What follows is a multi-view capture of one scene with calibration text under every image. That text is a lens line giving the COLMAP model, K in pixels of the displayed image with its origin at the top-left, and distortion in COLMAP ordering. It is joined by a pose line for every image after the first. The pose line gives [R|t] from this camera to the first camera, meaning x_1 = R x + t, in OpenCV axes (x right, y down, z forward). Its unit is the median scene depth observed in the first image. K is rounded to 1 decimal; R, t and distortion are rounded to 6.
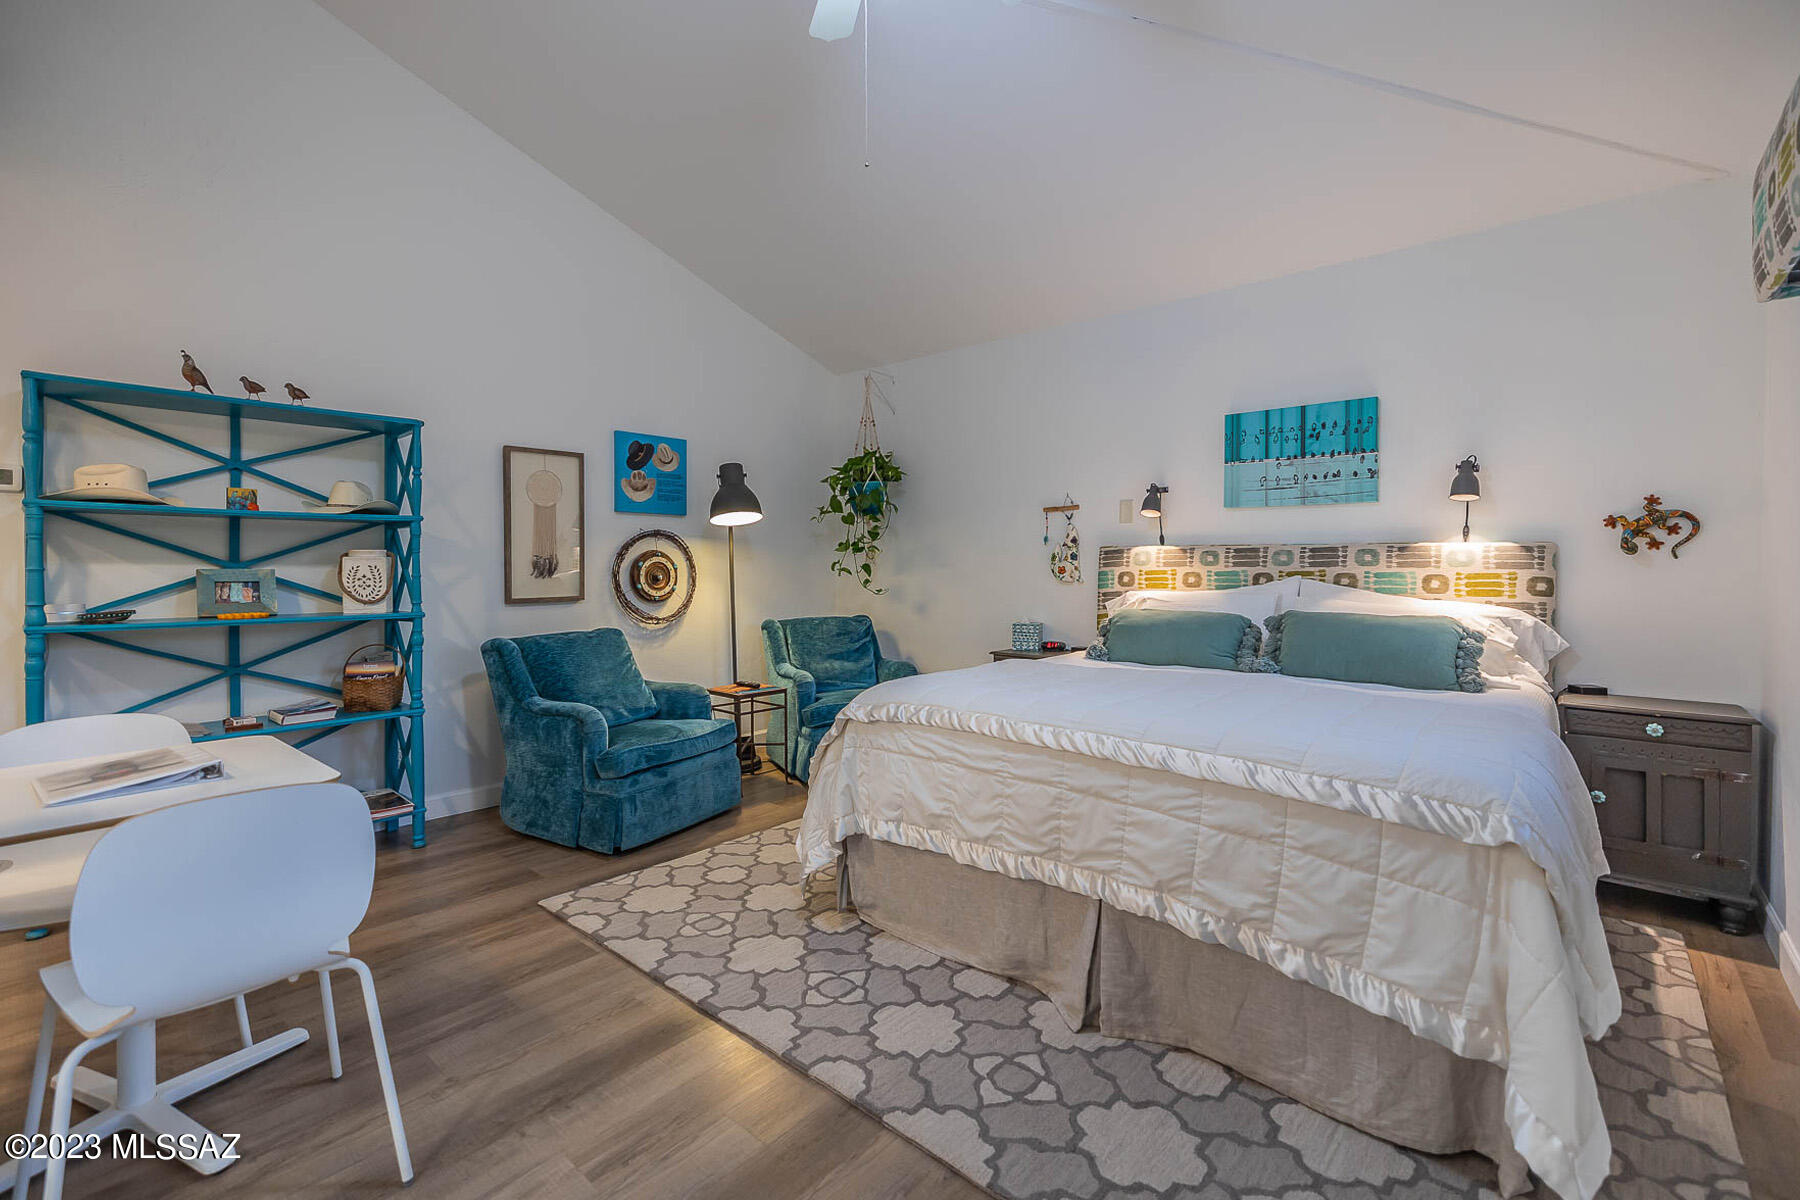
lens RADIAL K [[788.7, 0, 923.6], [0, 788.7, 577.4], [0, 0, 1]] dist [0.001704, -0.000102]
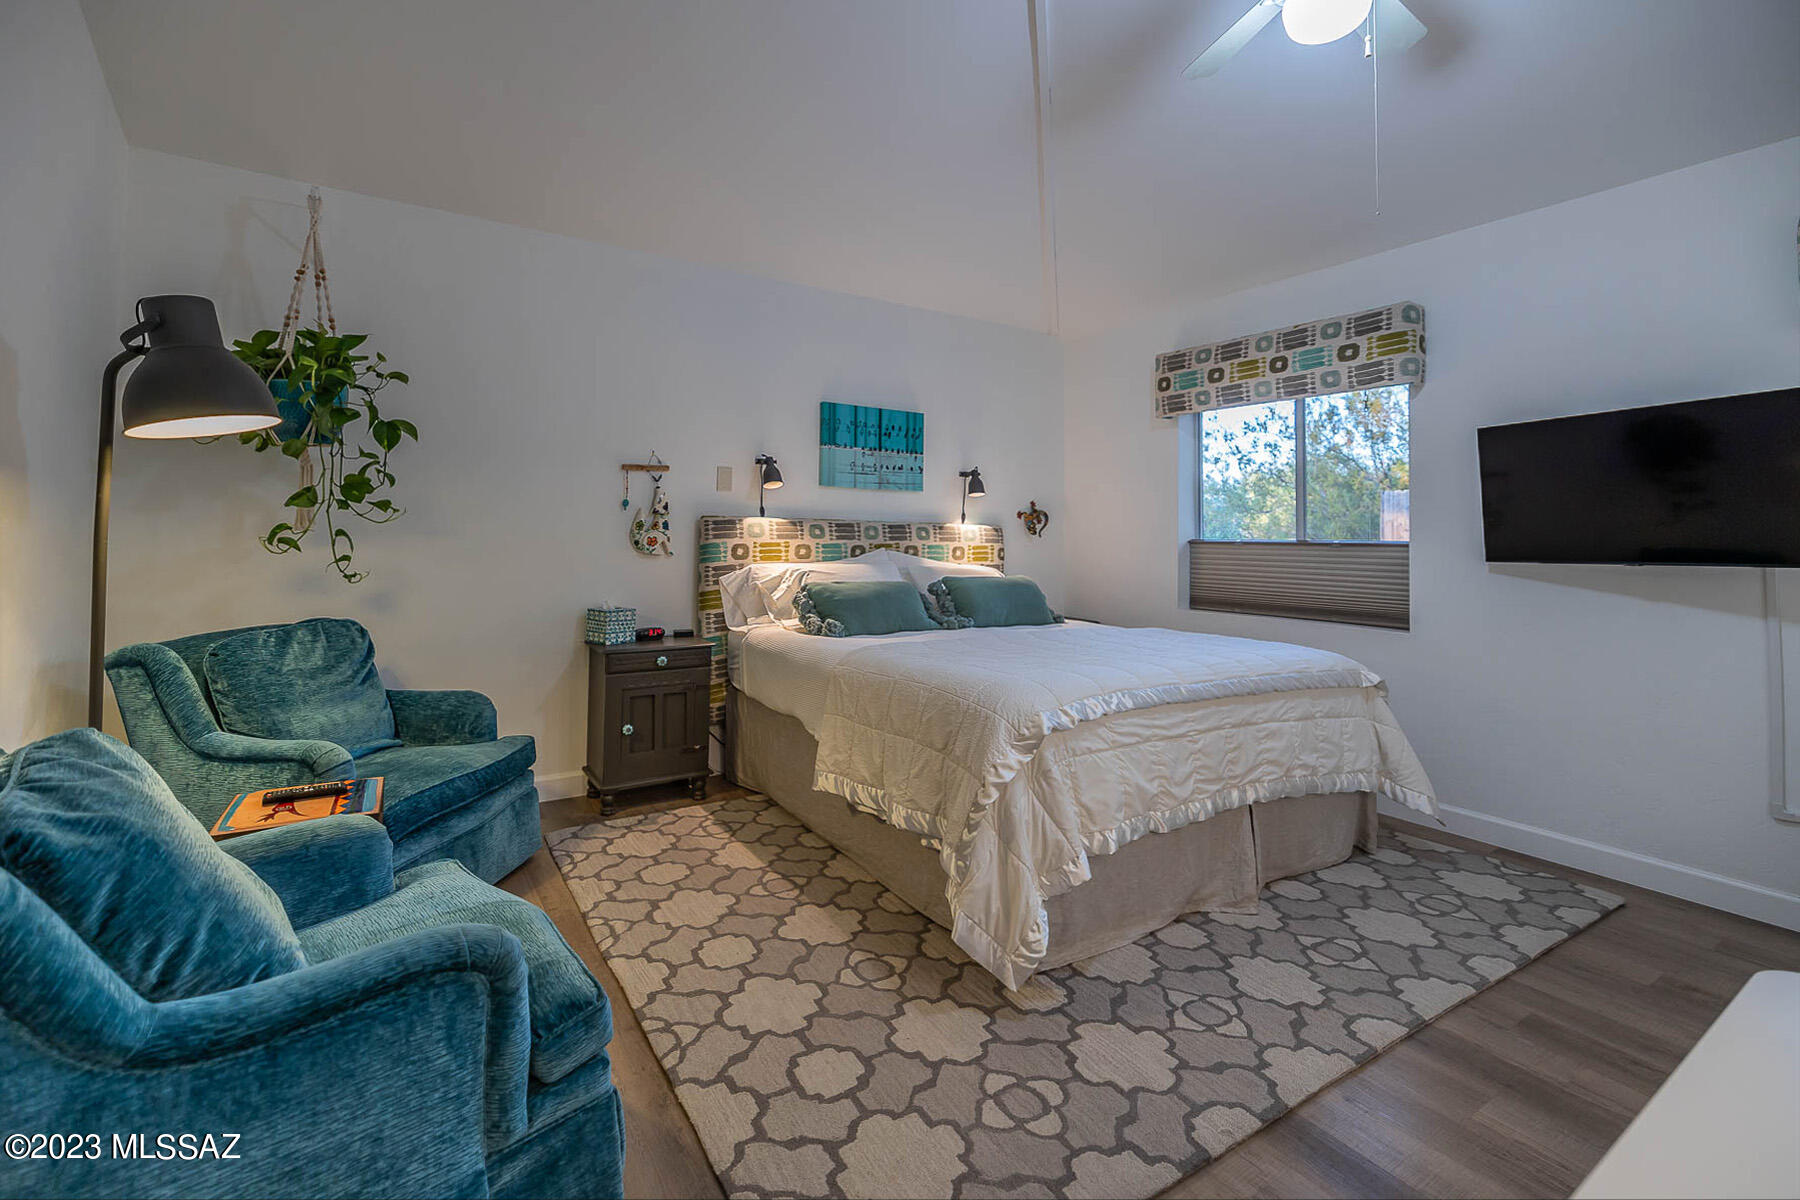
lens RADIAL K [[757.0, 0, 898.5], [0, 757.0, 504.6], [0, 0, 1]] dist [-0.001115, -0.000272]
pose [[0.315416, 0.045297, 0.947872, -0.635160], [-0.001514, 0.998883, -0.047231, -0.013470], [-0.948952, 0.013462, 0.315132, 0.623309]]
